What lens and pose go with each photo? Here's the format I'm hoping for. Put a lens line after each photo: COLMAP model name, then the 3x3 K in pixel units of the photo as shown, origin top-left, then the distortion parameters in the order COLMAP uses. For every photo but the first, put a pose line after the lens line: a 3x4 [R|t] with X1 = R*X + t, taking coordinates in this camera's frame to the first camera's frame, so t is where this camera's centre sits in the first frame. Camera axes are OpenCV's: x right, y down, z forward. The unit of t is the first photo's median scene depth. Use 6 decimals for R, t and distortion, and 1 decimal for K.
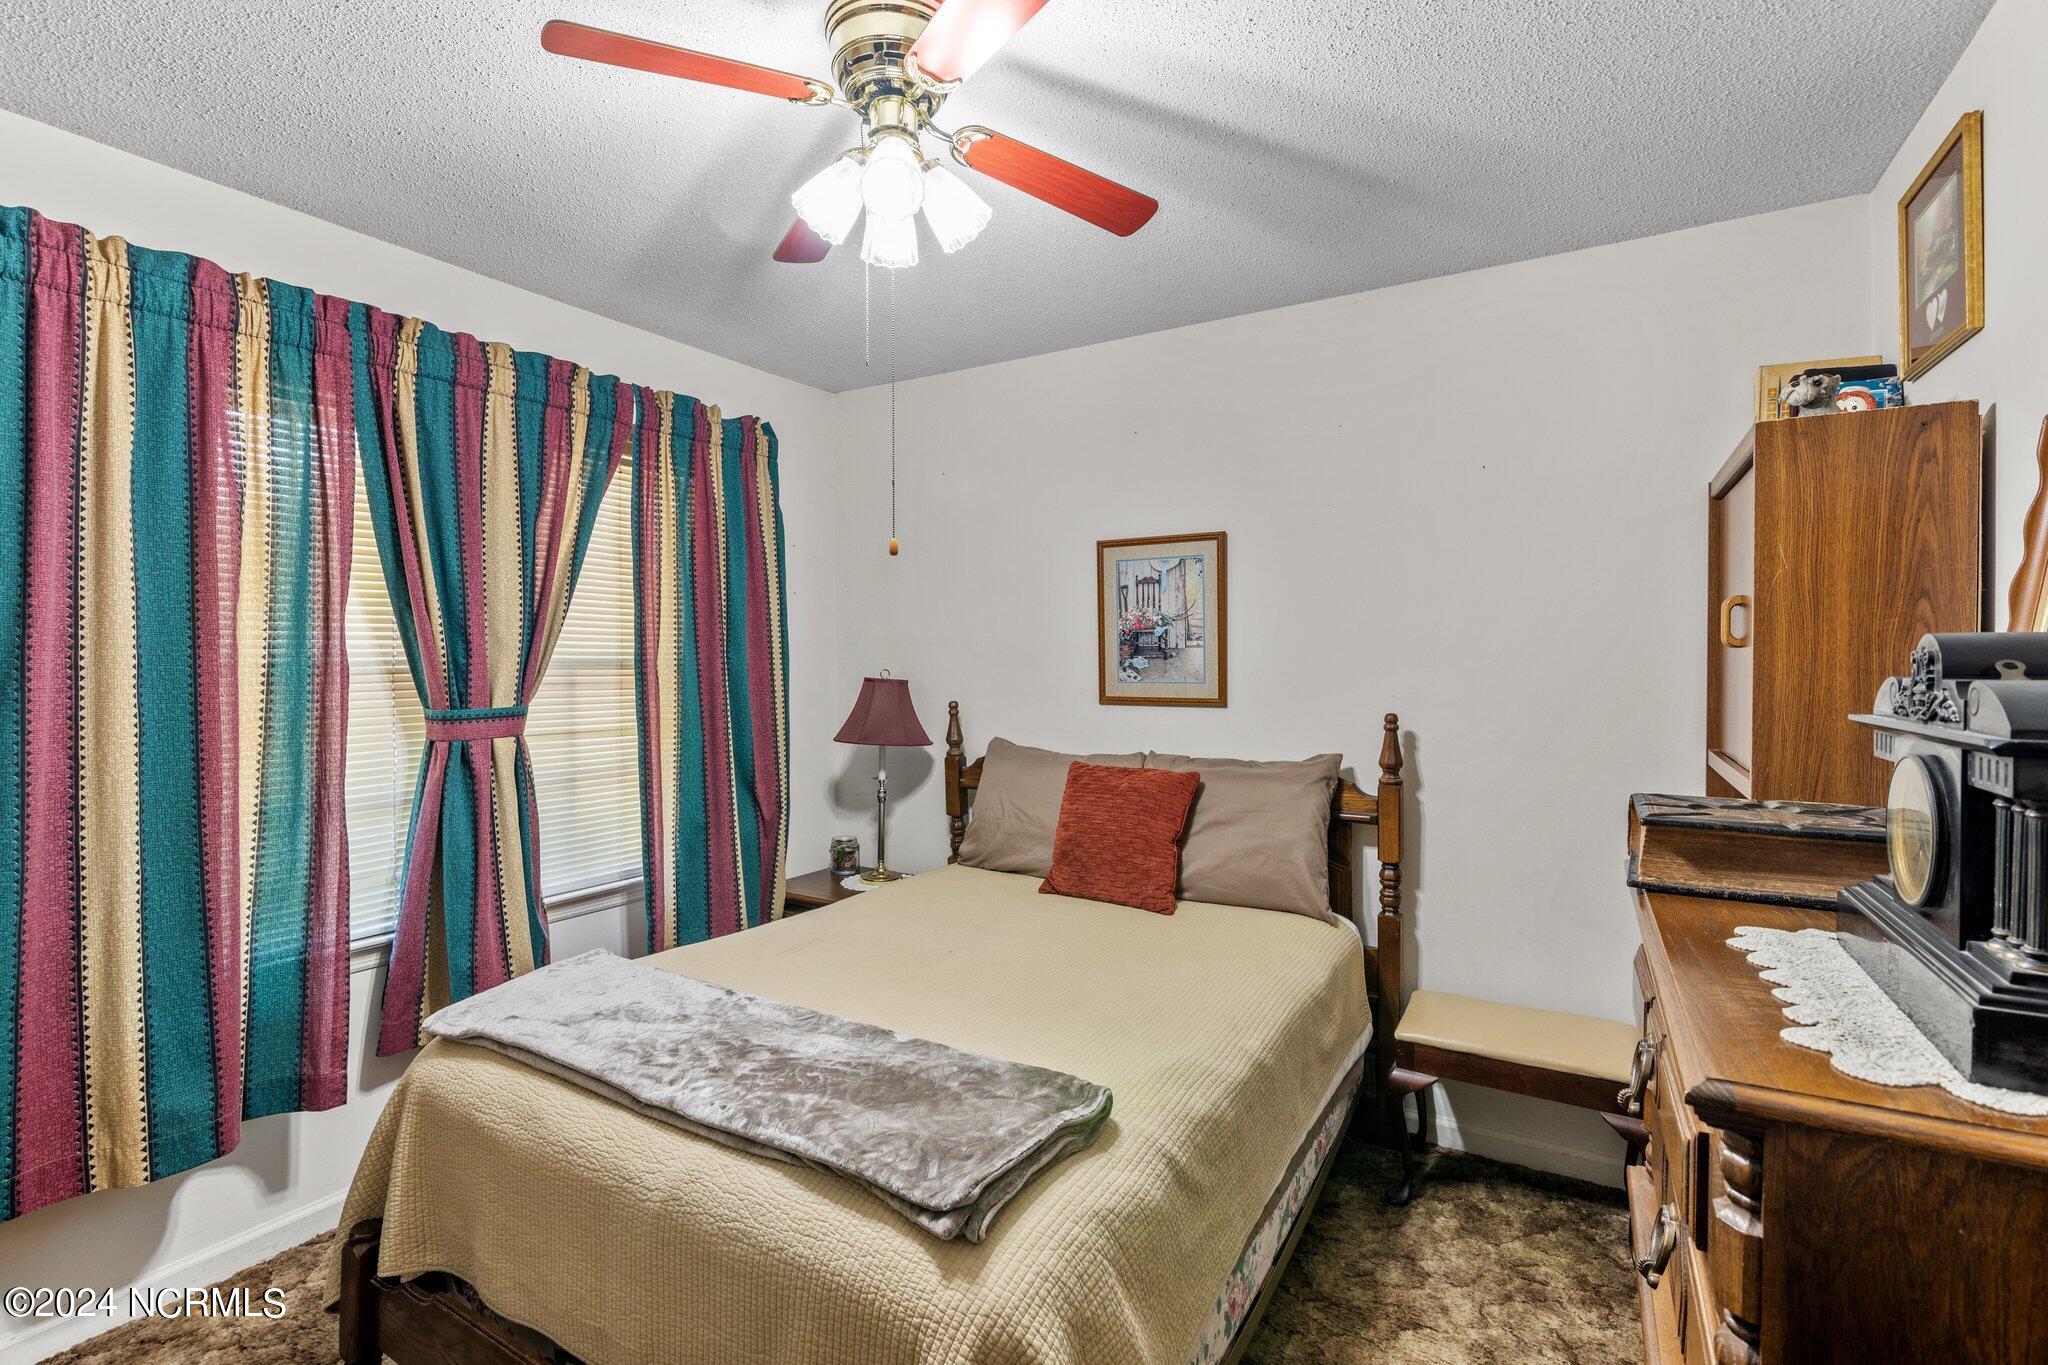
lens RADIAL K [[950.2, 0, 1023.6], [0, 950.2, 679.9], [0, 0, 1]] dist [-0.000593, 0.000125]
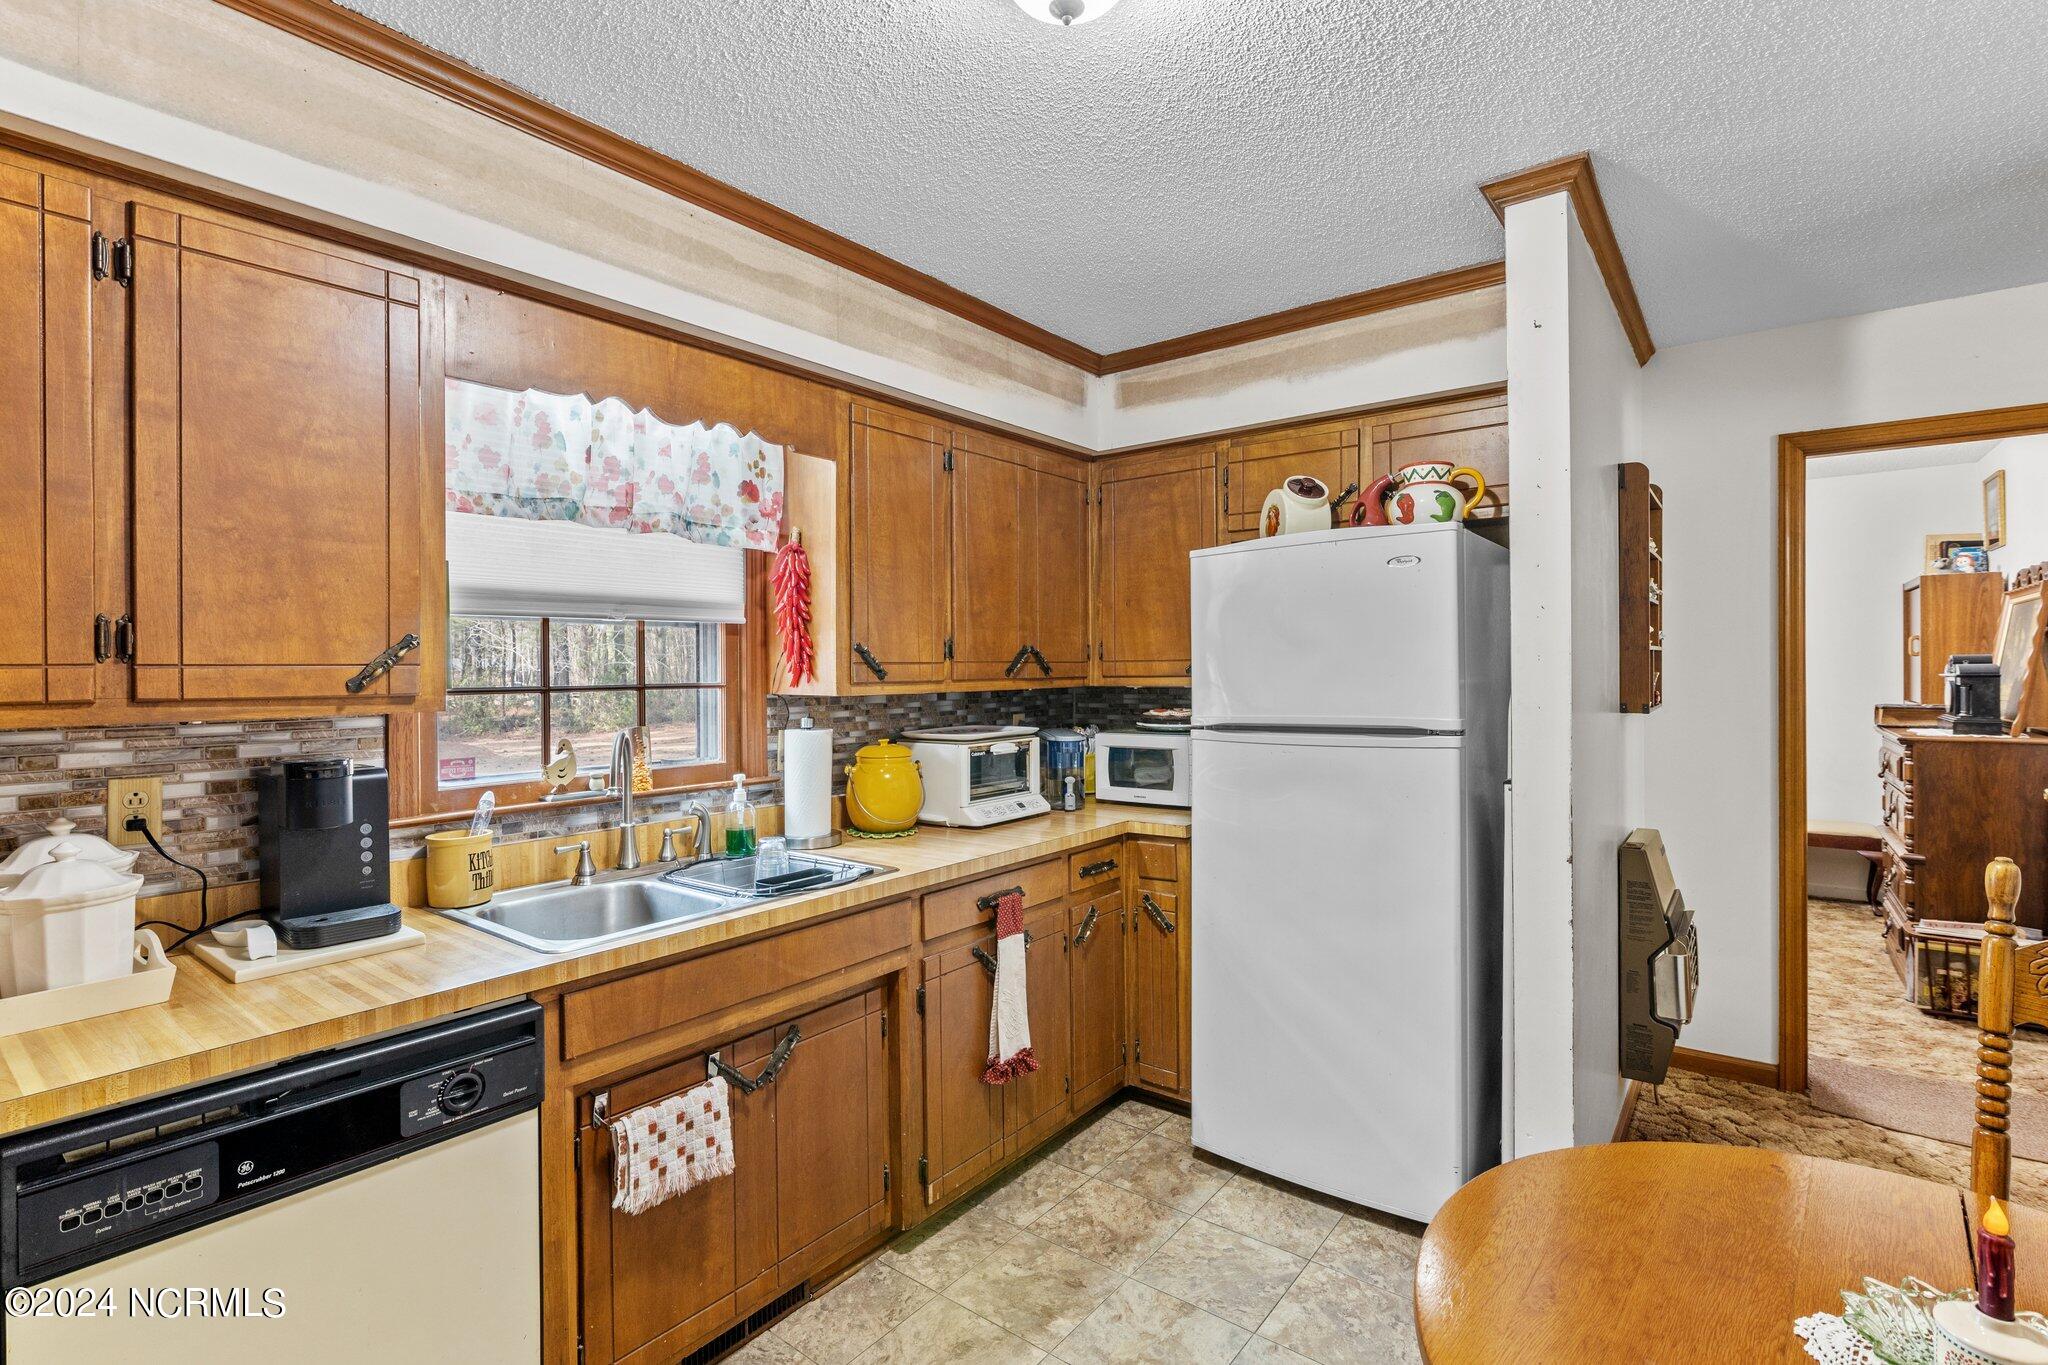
lens RADIAL K [[950.2, 0, 1020.3], [0, 950.2, 674.3], [0, 0, 1]] dist [-0.000593, 0.000125]
pose [[0.991454, -0.006693, -0.130286, -1.568400], [0.005017, 0.999900, -0.013192, 0.045569], [0.130361, 0.012426, 0.991389, -2.220300]]
